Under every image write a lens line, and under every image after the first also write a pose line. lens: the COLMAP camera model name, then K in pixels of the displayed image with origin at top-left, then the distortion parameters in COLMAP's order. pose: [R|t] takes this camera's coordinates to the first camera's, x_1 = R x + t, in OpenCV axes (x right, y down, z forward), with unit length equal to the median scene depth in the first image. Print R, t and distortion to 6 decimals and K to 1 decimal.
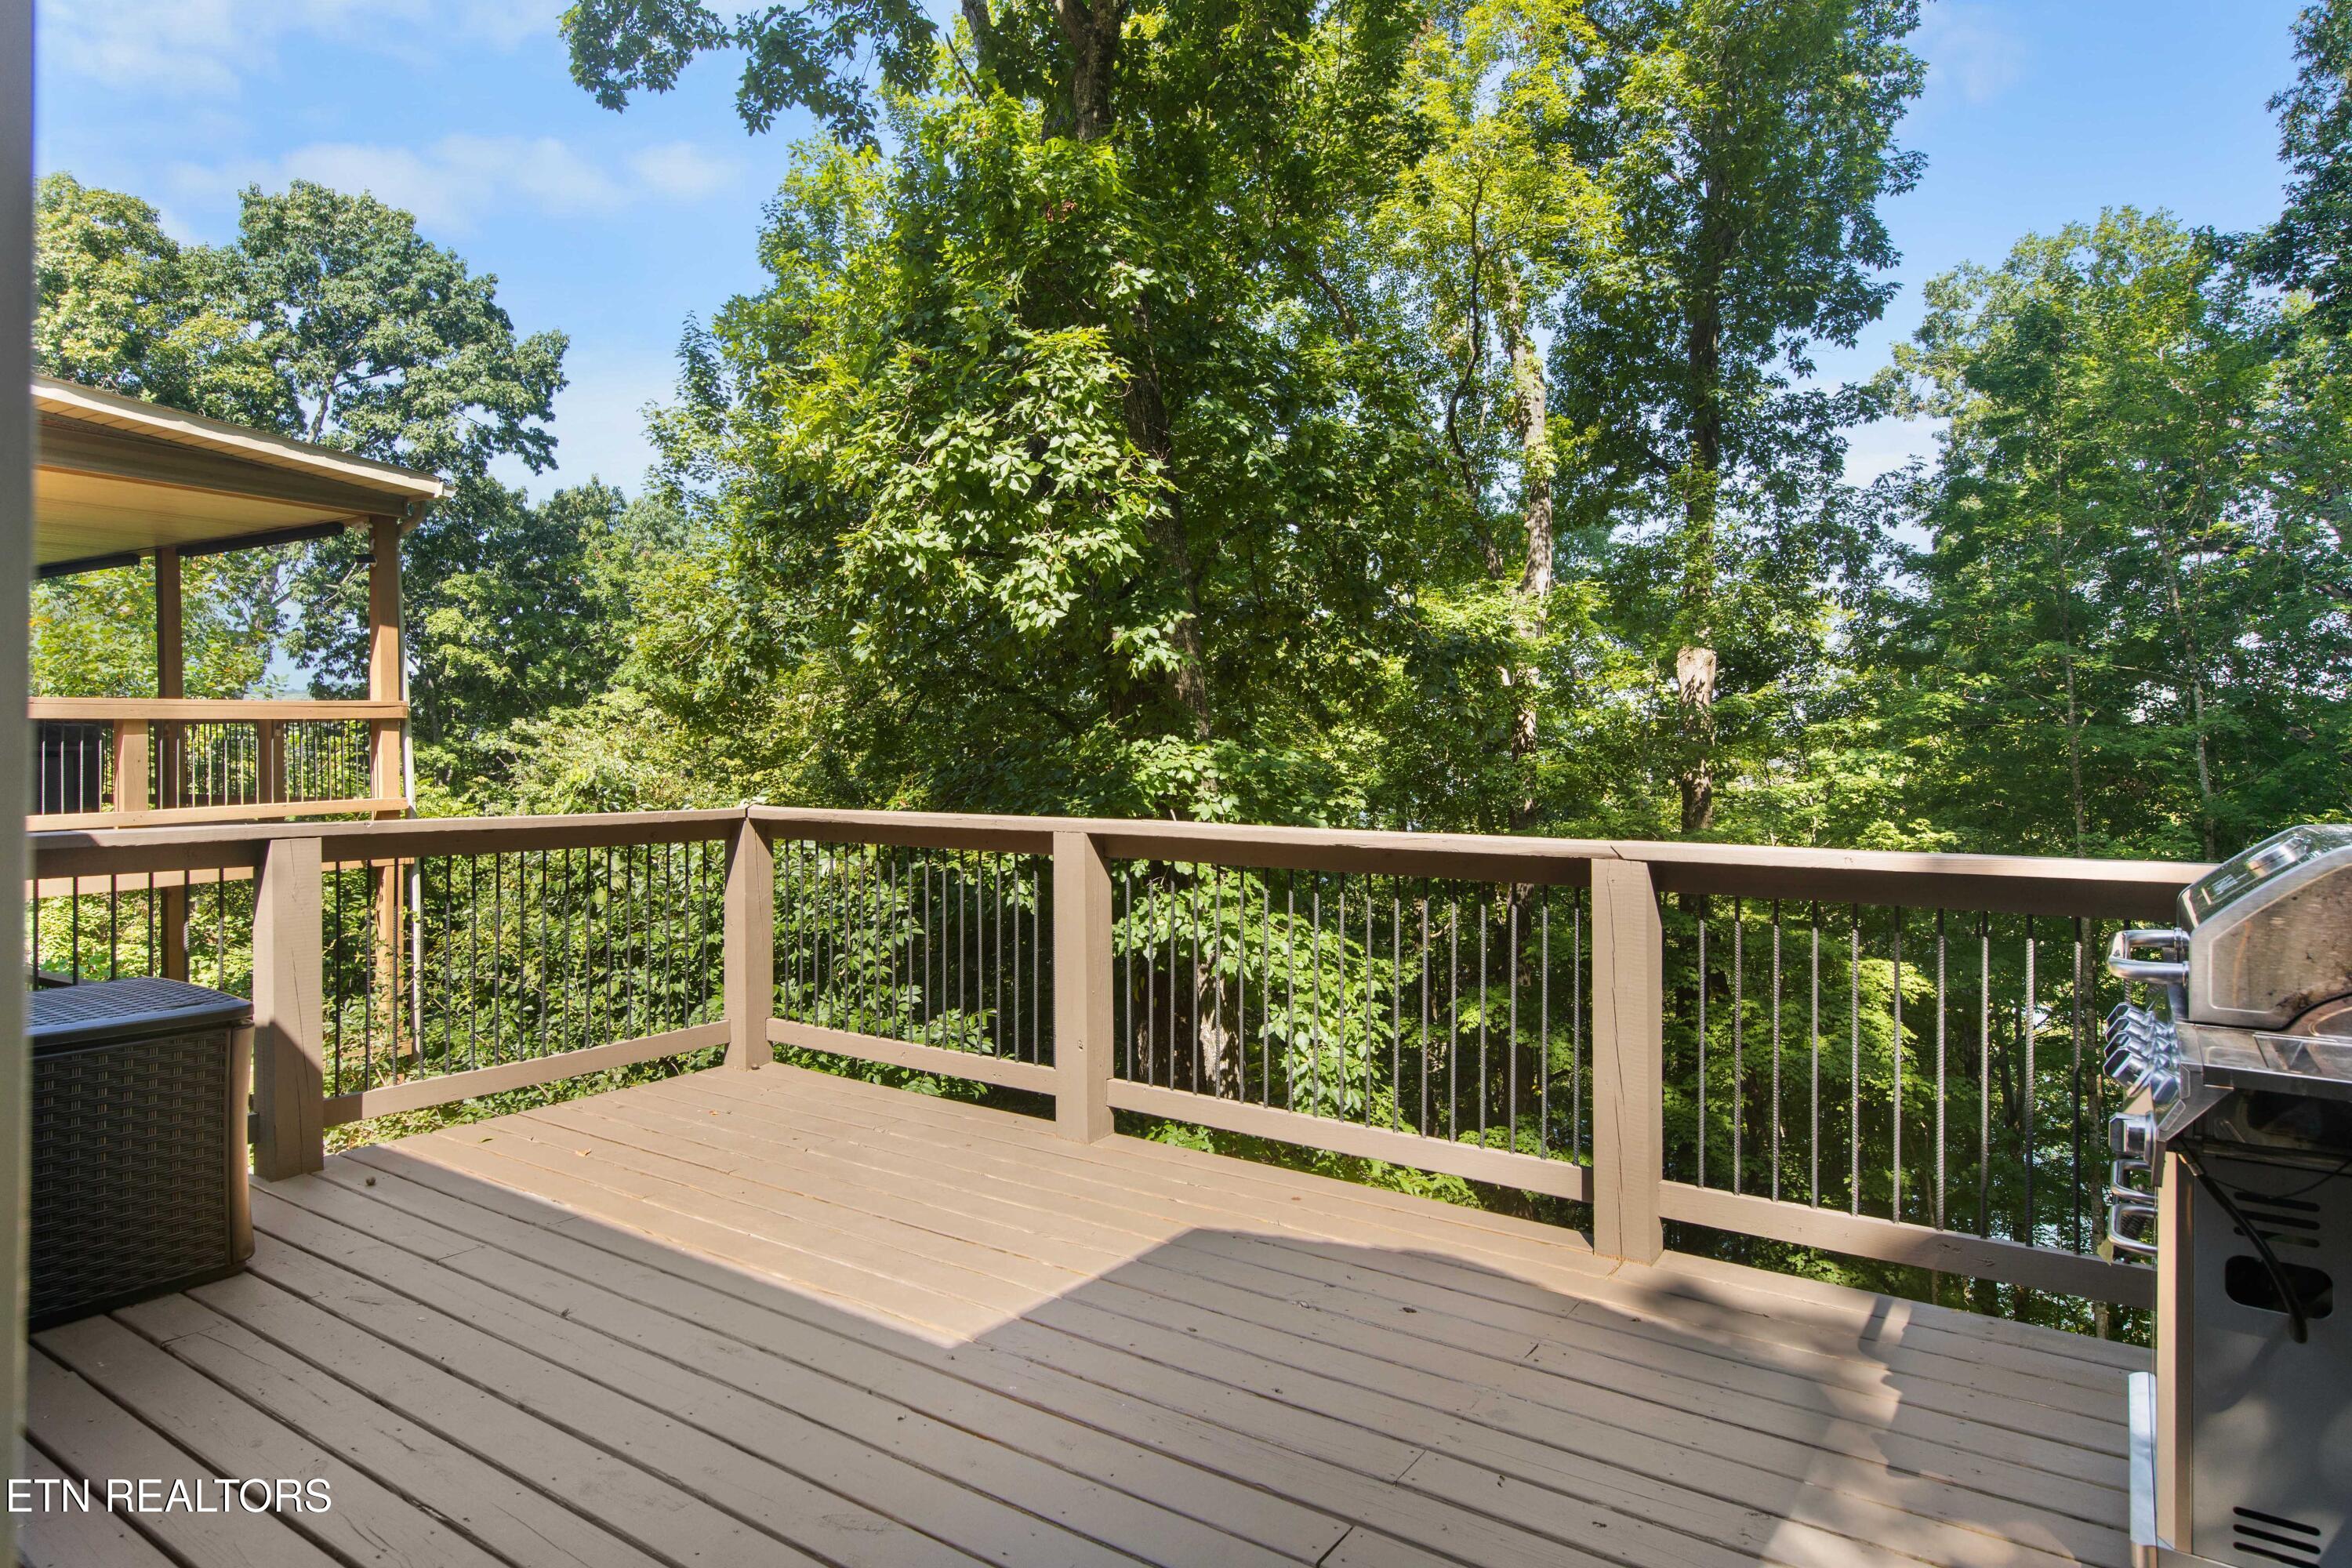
lens RADIAL K [[1362.2, 0, 1159.2], [0, 1362.2, 767.7], [0, 0, 1]] dist [0.005462, 0.001876]
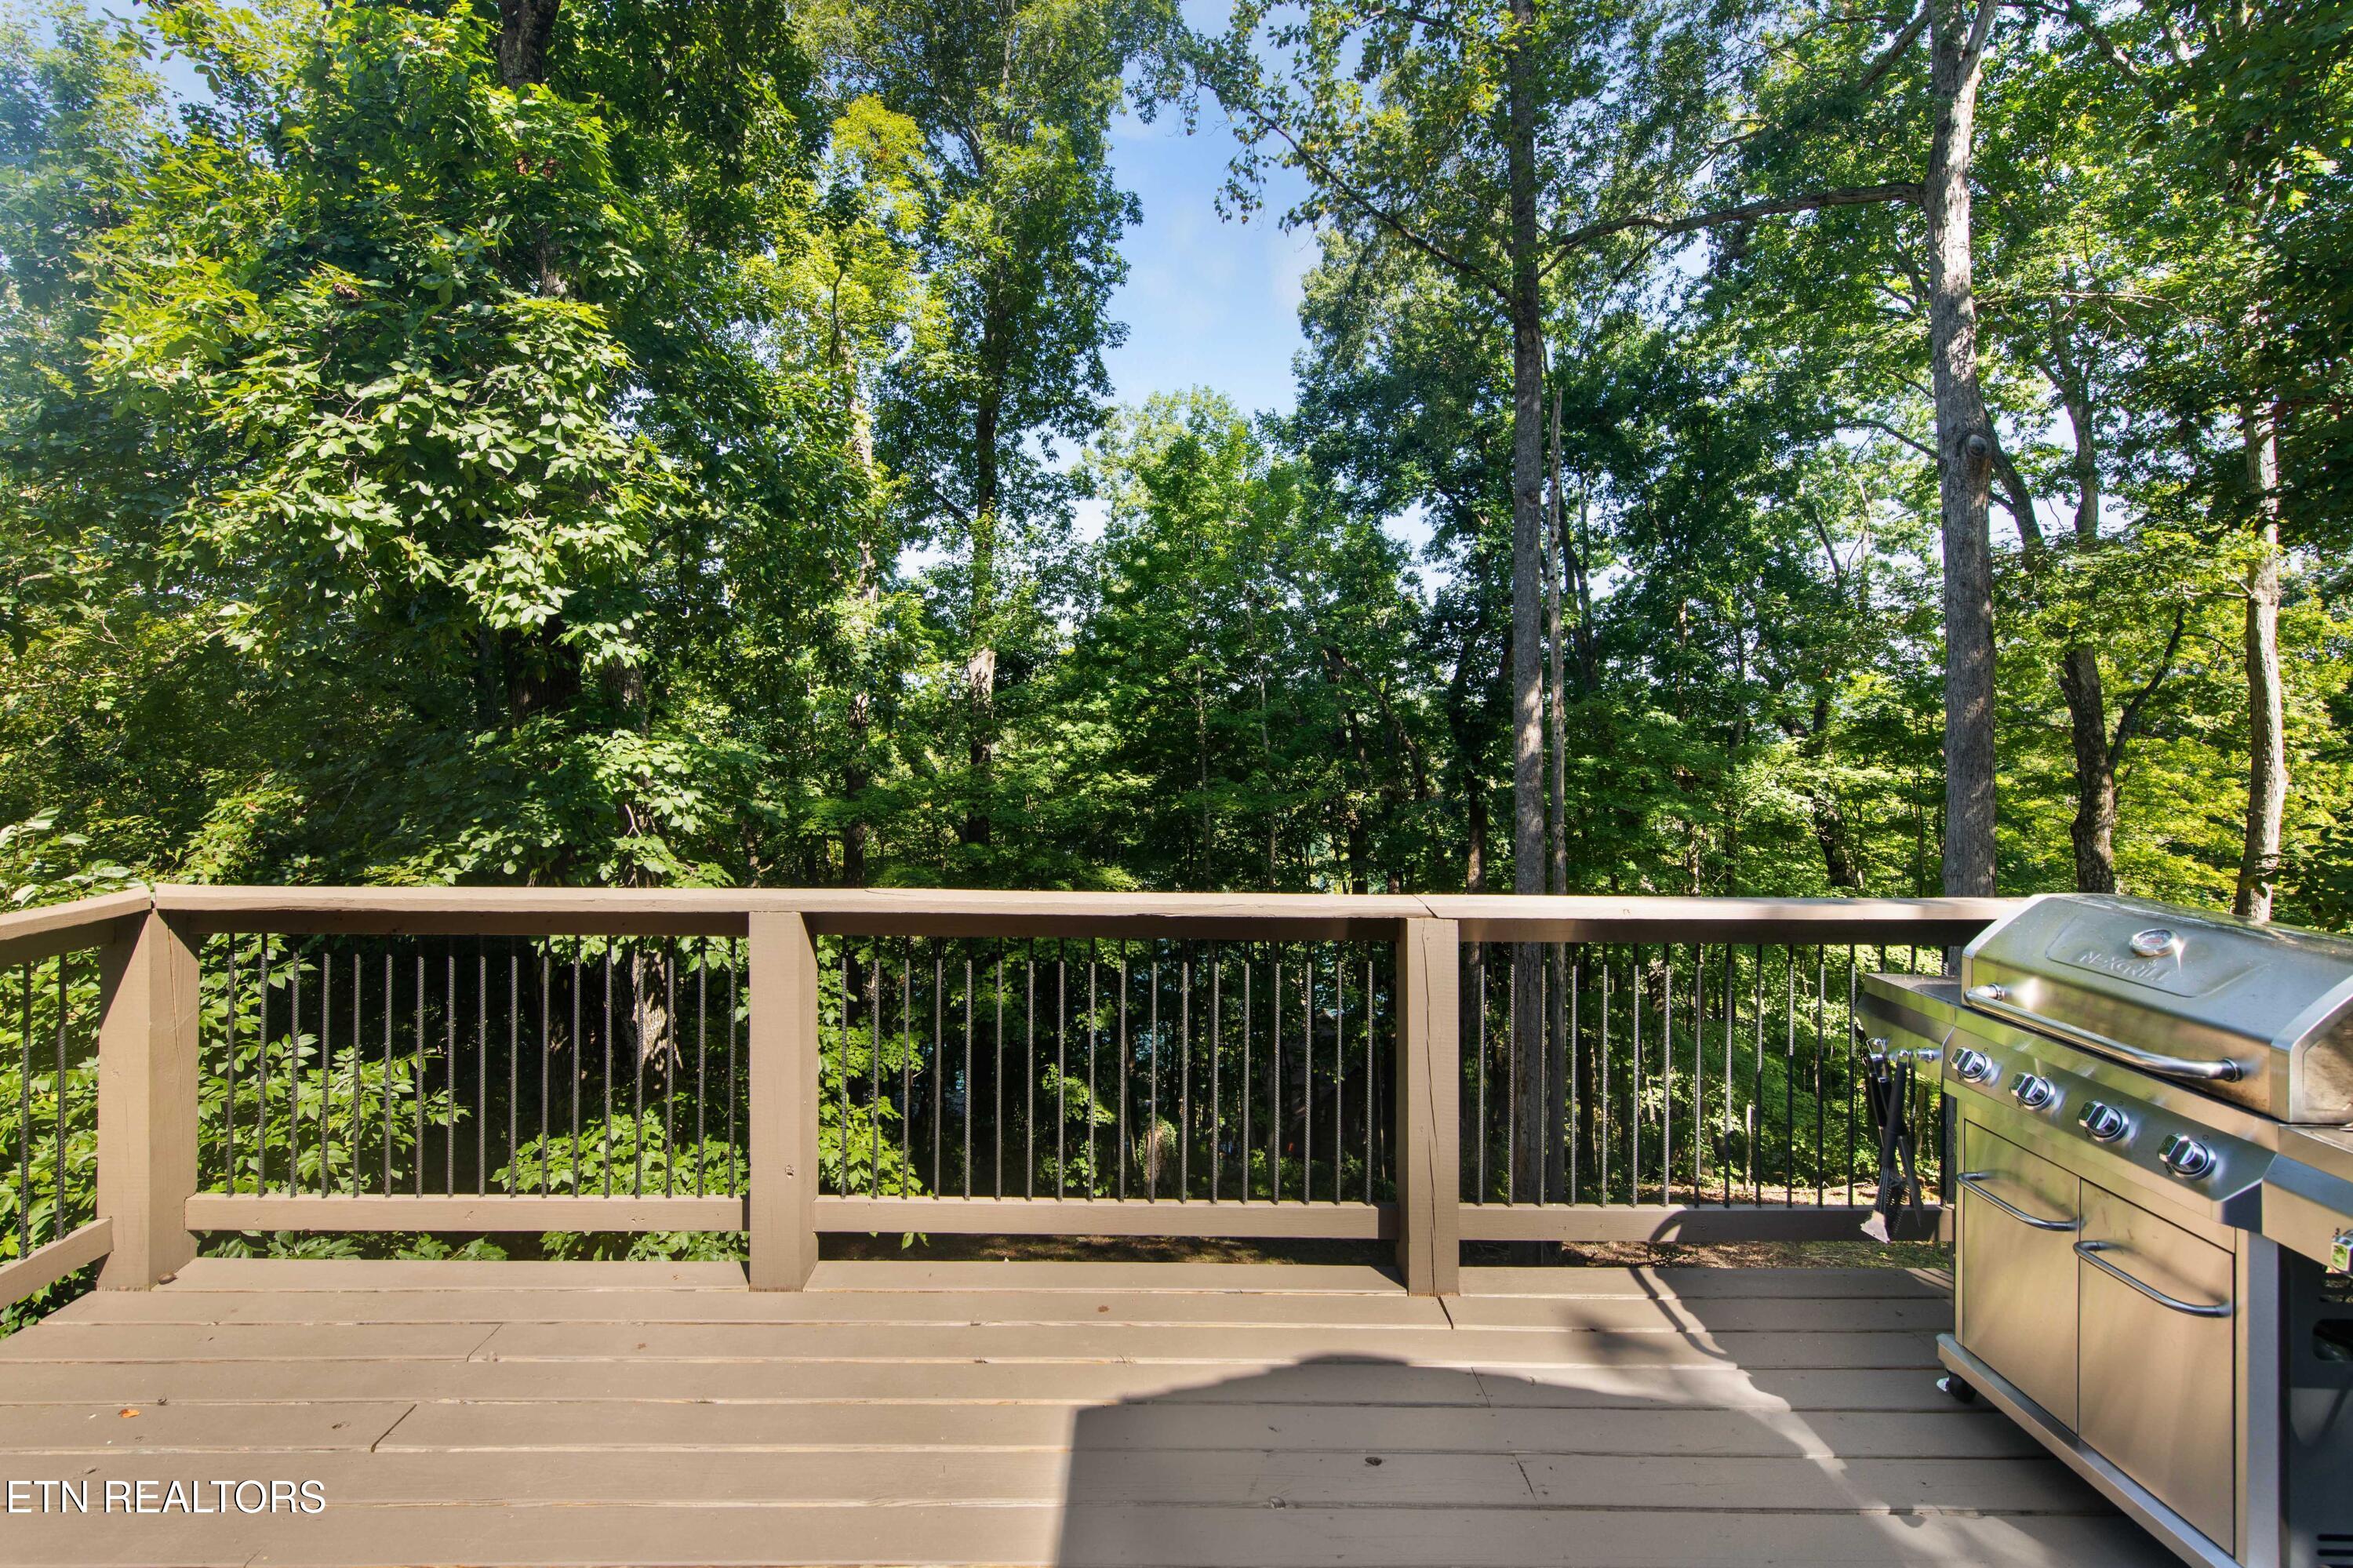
lens RADIAL K [[1011.9, 0, 1176.9], [0, 1011.9, 725.0], [0, 0, 1]] dist [0.002919, -0.000357]
pose [[0.810804, 0.000614, 0.585317, -0.129039], [-0.001028, 0.999999, 0.000375, -0.037466], [-0.585317, -0.000906, 0.810804, 0.209403]]
